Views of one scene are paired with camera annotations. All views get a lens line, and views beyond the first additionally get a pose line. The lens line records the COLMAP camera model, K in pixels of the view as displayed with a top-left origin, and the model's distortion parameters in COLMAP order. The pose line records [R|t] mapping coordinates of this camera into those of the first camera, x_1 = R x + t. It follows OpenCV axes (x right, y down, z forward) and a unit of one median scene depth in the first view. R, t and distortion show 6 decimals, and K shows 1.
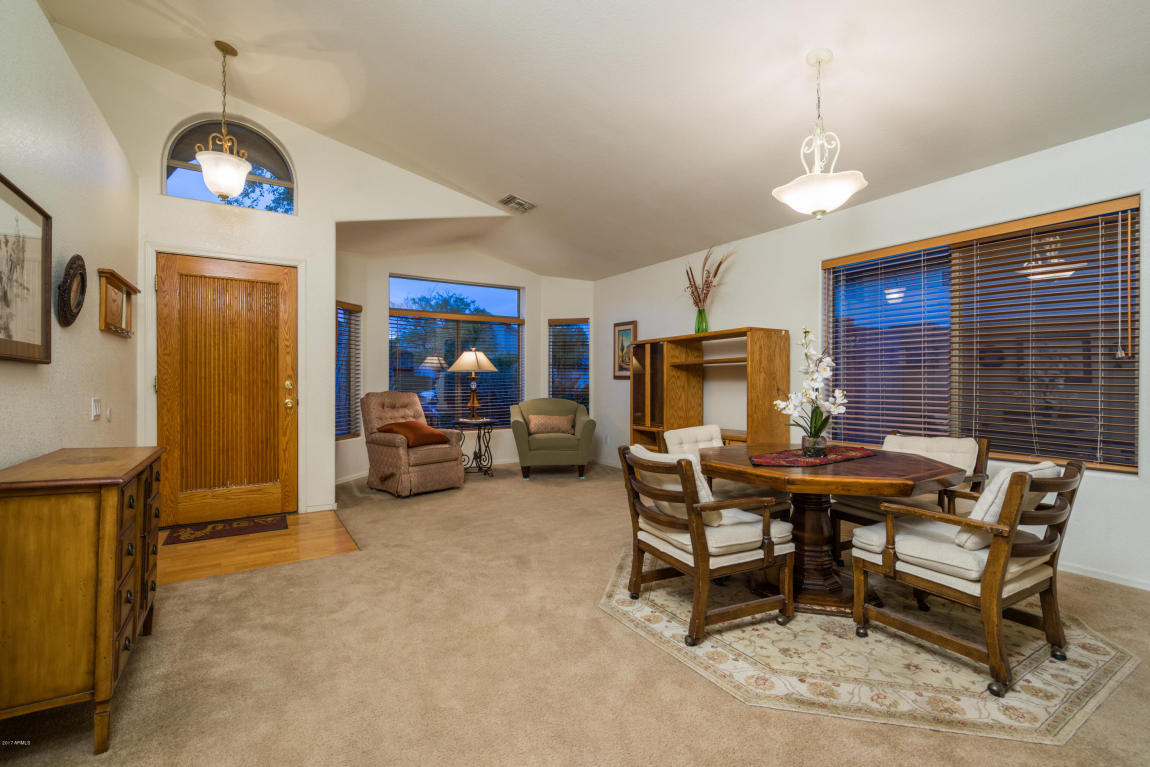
lens RADIAL K [[538.3, 0, 575.0], [0, 538.3, 383.5], [0, 0, 1]] dist [0.000168, 0.000200]
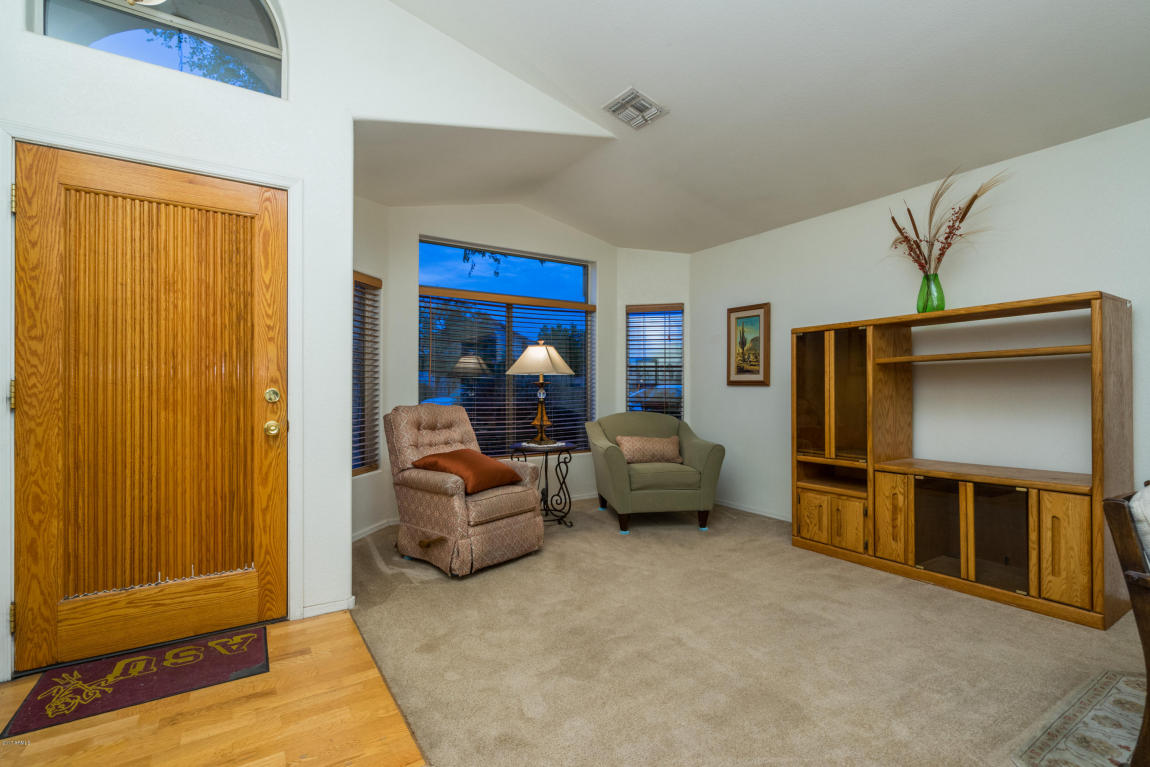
lens RADIAL K [[520.3, 0, 566.4], [0, 520.3, 387.0], [0, 0, 1]] dist [-0.002990, -0.000822]
pose [[0.999819, -0.000843, 0.018981, -0.211152], [0.000968, 0.999978, -0.006574, -0.002139], [-0.018975, 0.006592, 0.999798, 0.406628]]
